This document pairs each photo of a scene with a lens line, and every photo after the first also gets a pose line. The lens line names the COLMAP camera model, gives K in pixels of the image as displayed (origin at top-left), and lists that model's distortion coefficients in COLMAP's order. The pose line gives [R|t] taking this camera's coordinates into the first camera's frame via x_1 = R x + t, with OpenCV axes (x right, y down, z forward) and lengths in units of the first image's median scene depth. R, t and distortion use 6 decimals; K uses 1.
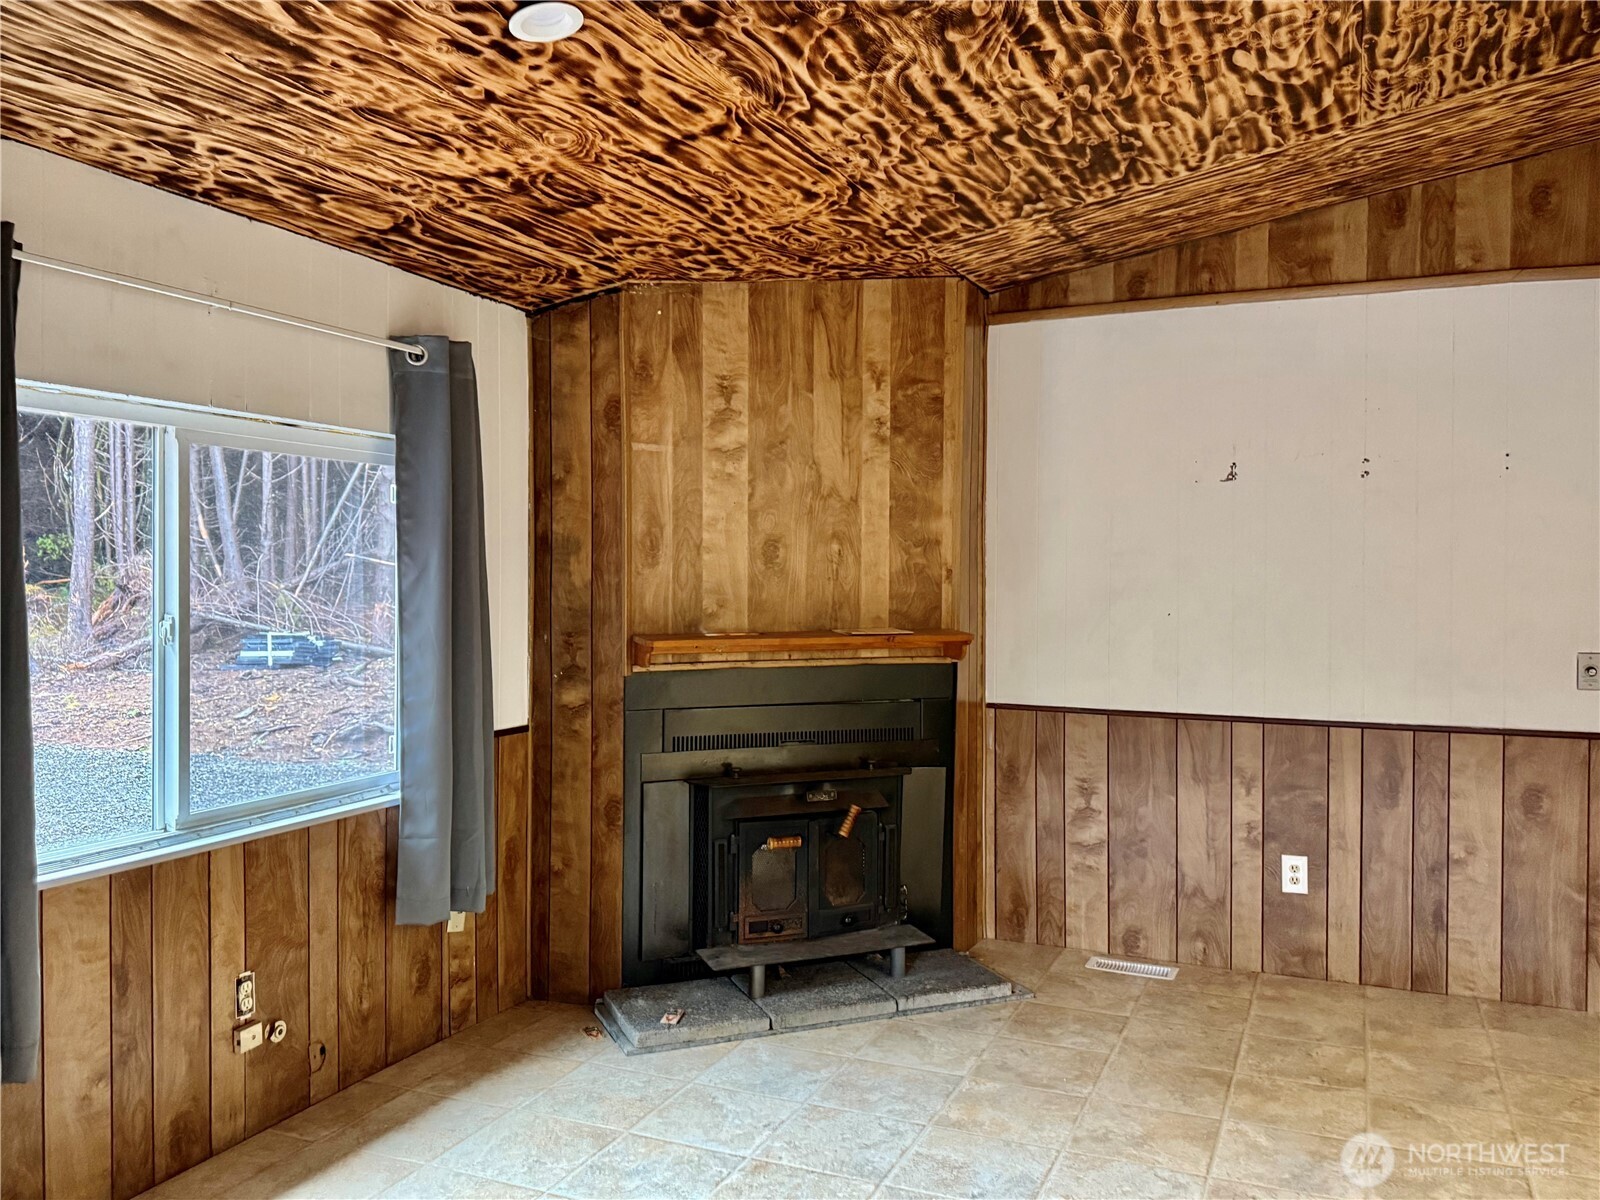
lens RADIAL K [[1269.9, 0, 789.8], [0, 1269.9, 600.1], [0, 0, 1]] dist [0.058896, -0.080088]
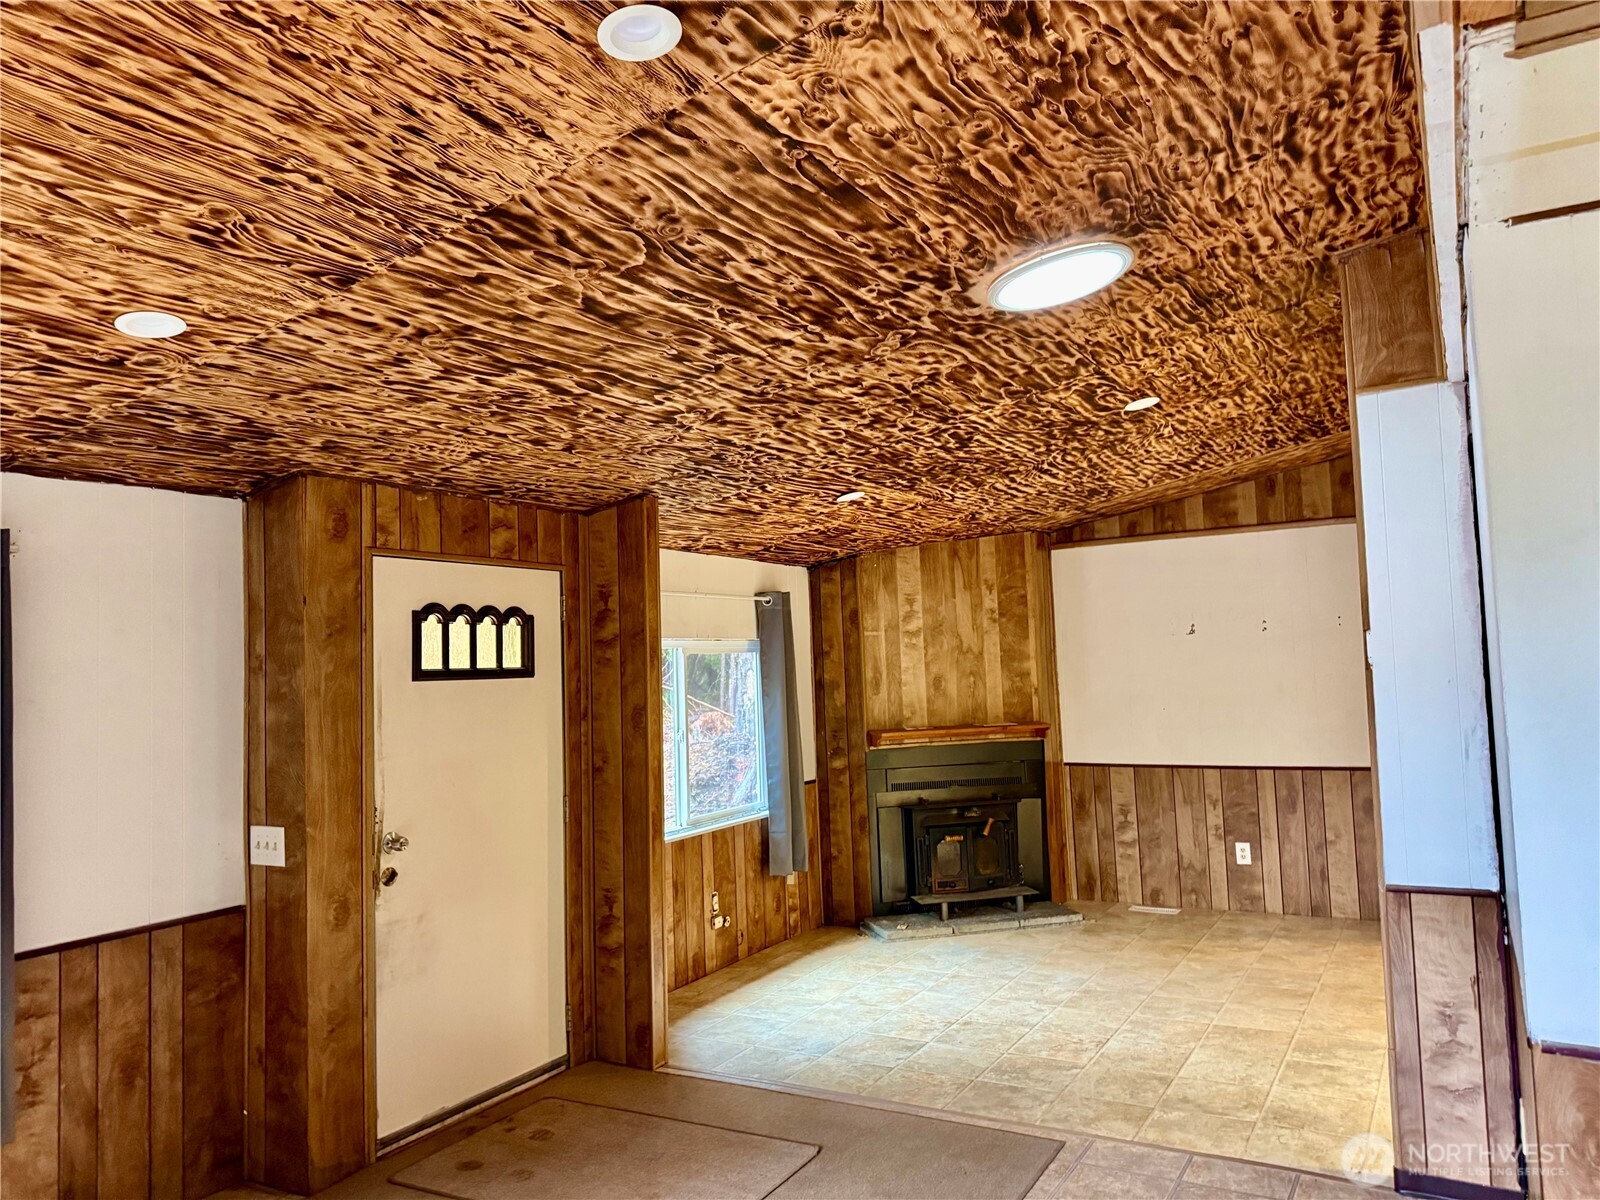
lens RADIAL K [[1120.1, 0, 801.7], [0, 1120.1, 593.3], [0, 0, 1]] dist [0.043427, -0.053204]
pose [[0.992881, -0.049025, -0.108553, -0.028911], [0.039537, 0.995344, -0.087901, -0.034361], [0.112357, 0.082983, 0.990197, -0.689207]]
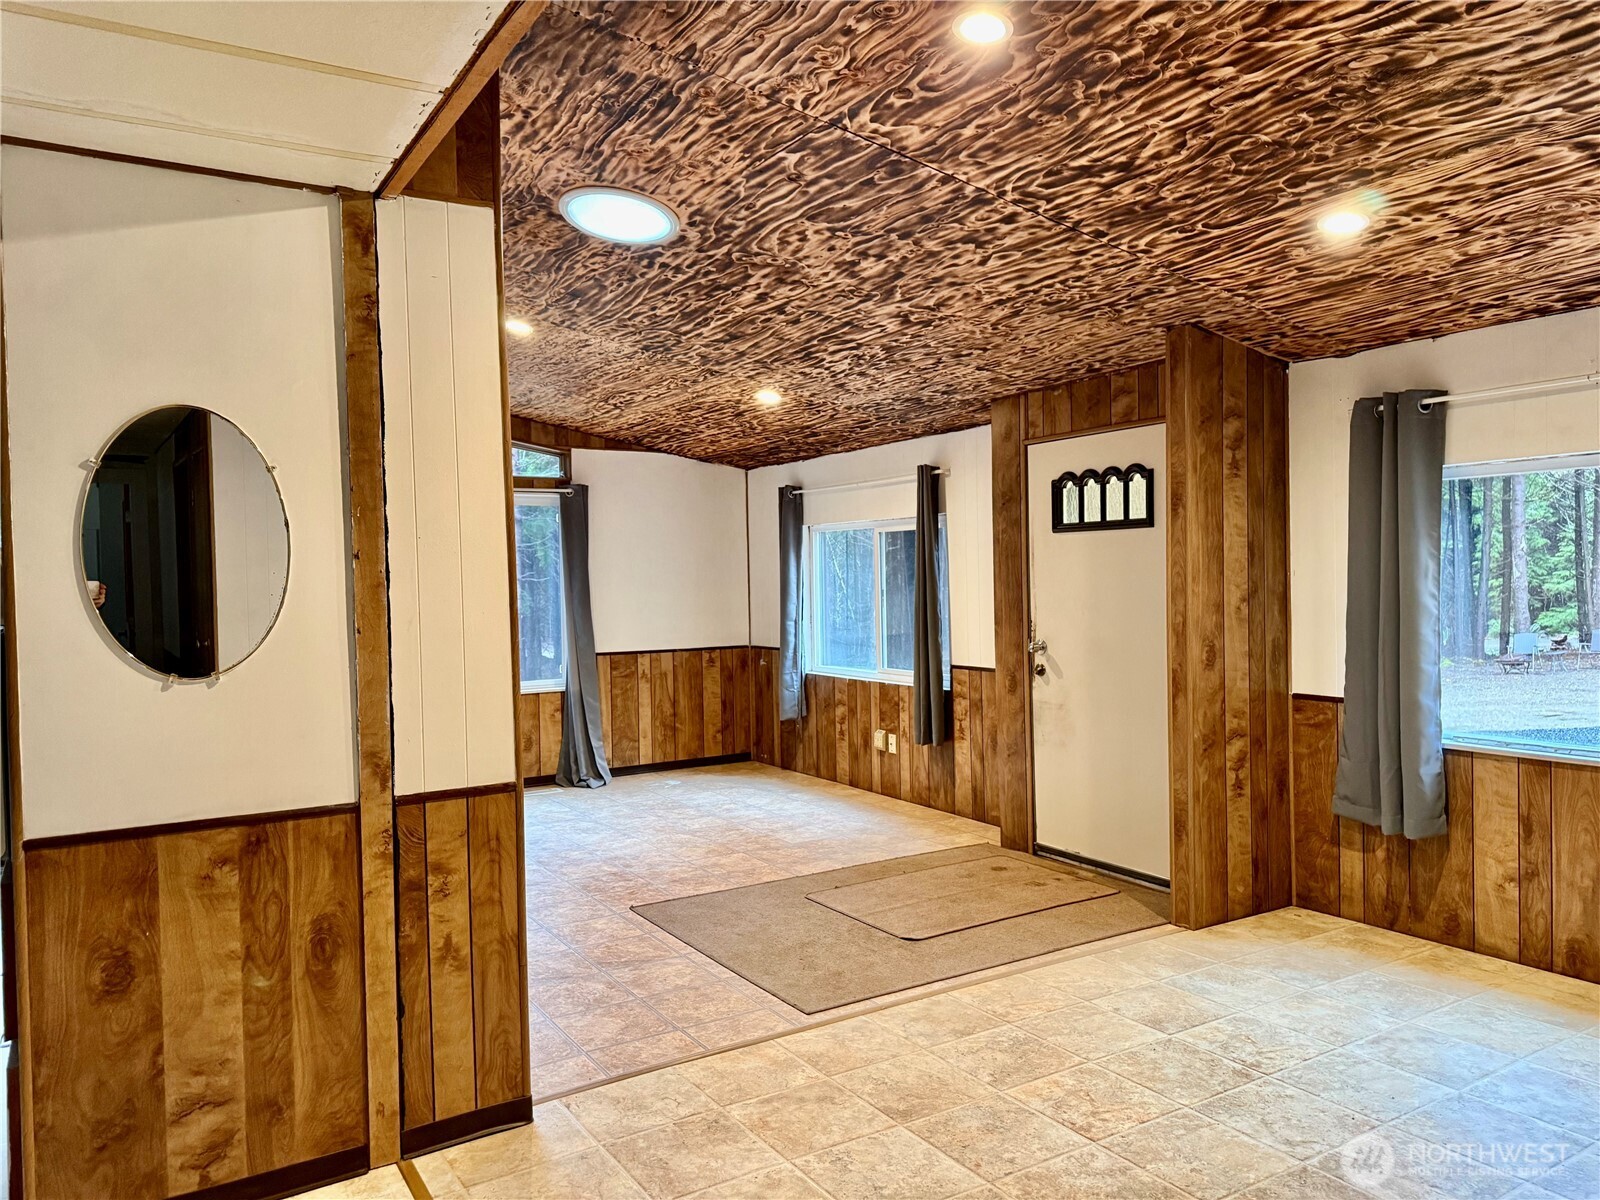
lens RADIAL K [[1120.1, 0, 828.7], [0, 1120.1, 595.3], [0, 0, 1]] dist [0.043427, -0.053204]
pose [[-0.538798, 0.019476, -0.842210, 0.735956], [-0.002579, 0.999690, 0.024767, -0.017056], [0.842431, 0.015517, -0.538581, 0.659999]]
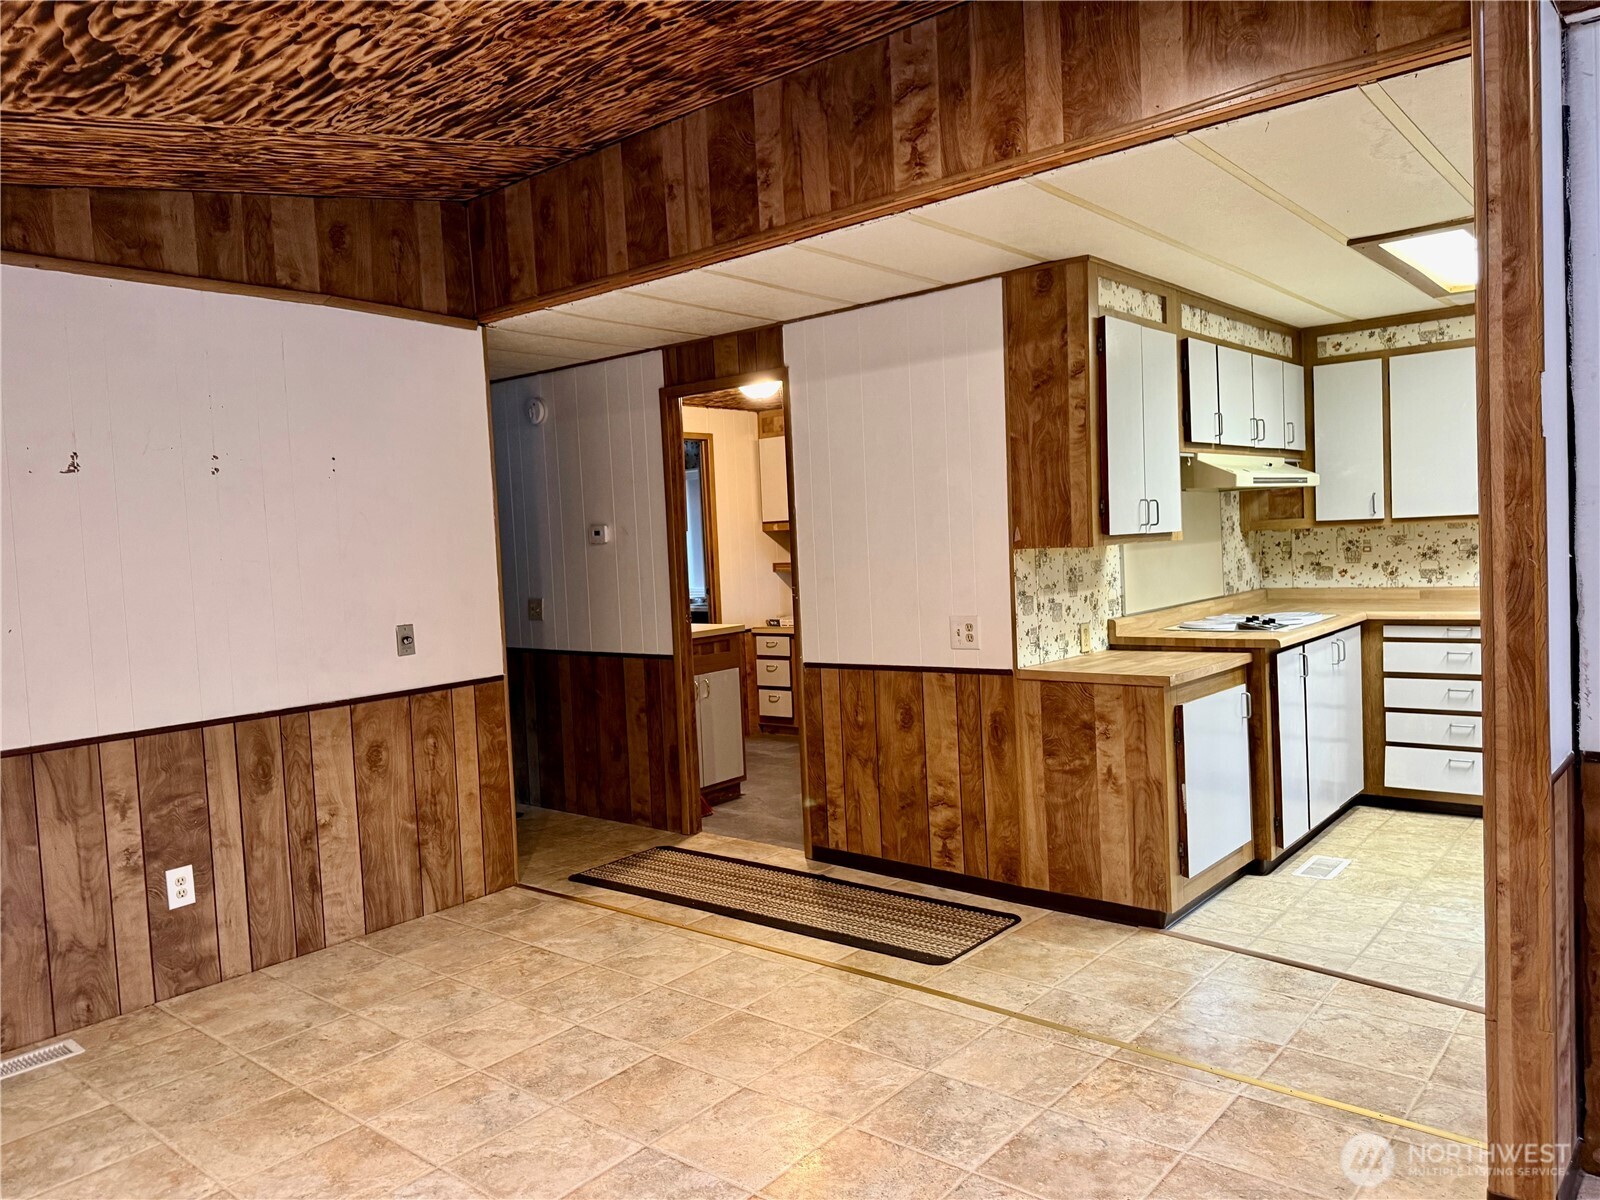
lens RADIAL K [[1120.1, 0, 824.2], [0, 1120.1, 596.8], [0, 0, 1]] dist [0.043427, -0.053204]
pose [[0.288642, -0.072088, 0.954719, -0.272991], [0.072466, 0.995946, 0.053293, -0.012965], [-0.954691, 0.053802, 0.292696, 0.299290]]
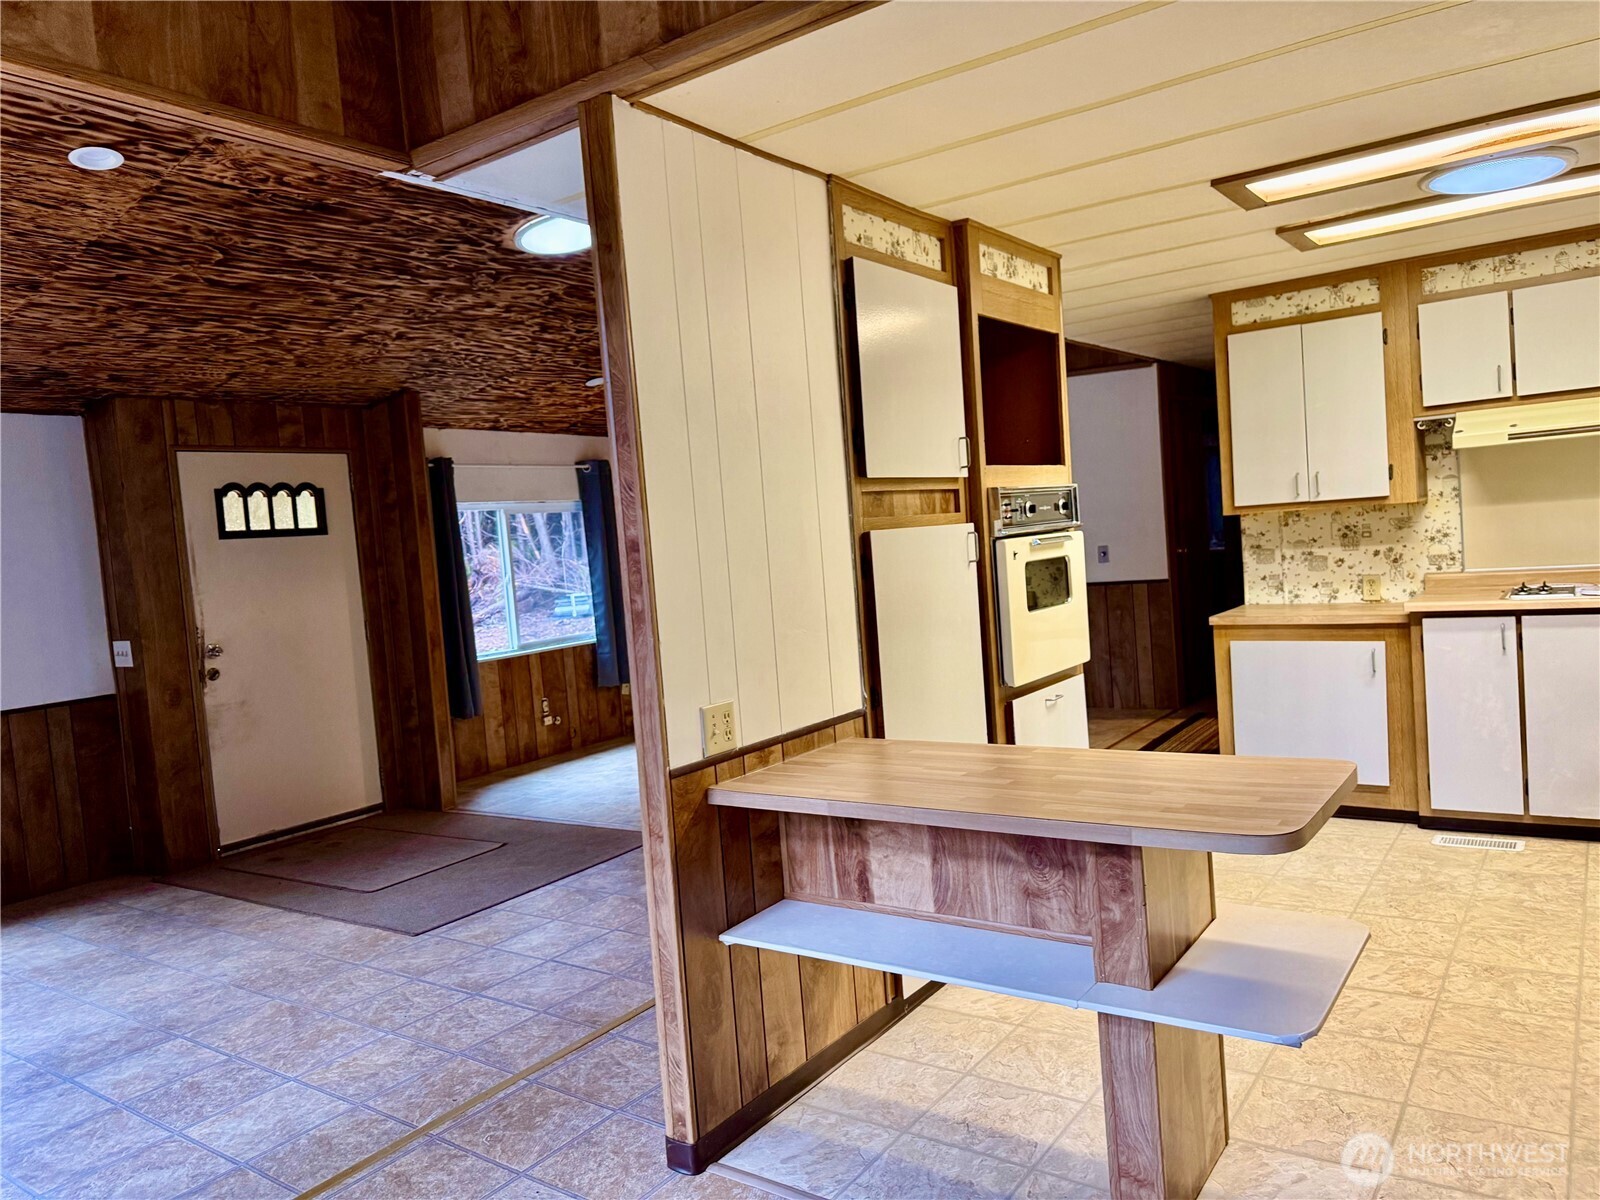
lens RADIAL K [[1120.1, 0, 790.0], [0, 1120.1, 606.9], [0, 0, 1]] dist [0.043427, -0.053204]
pose [[0.976246, -0.069761, -0.205127, 0.458125], [0.080316, 0.995816, 0.043578, 0.017542], [0.201229, -0.059017, 0.977765, -0.952384]]
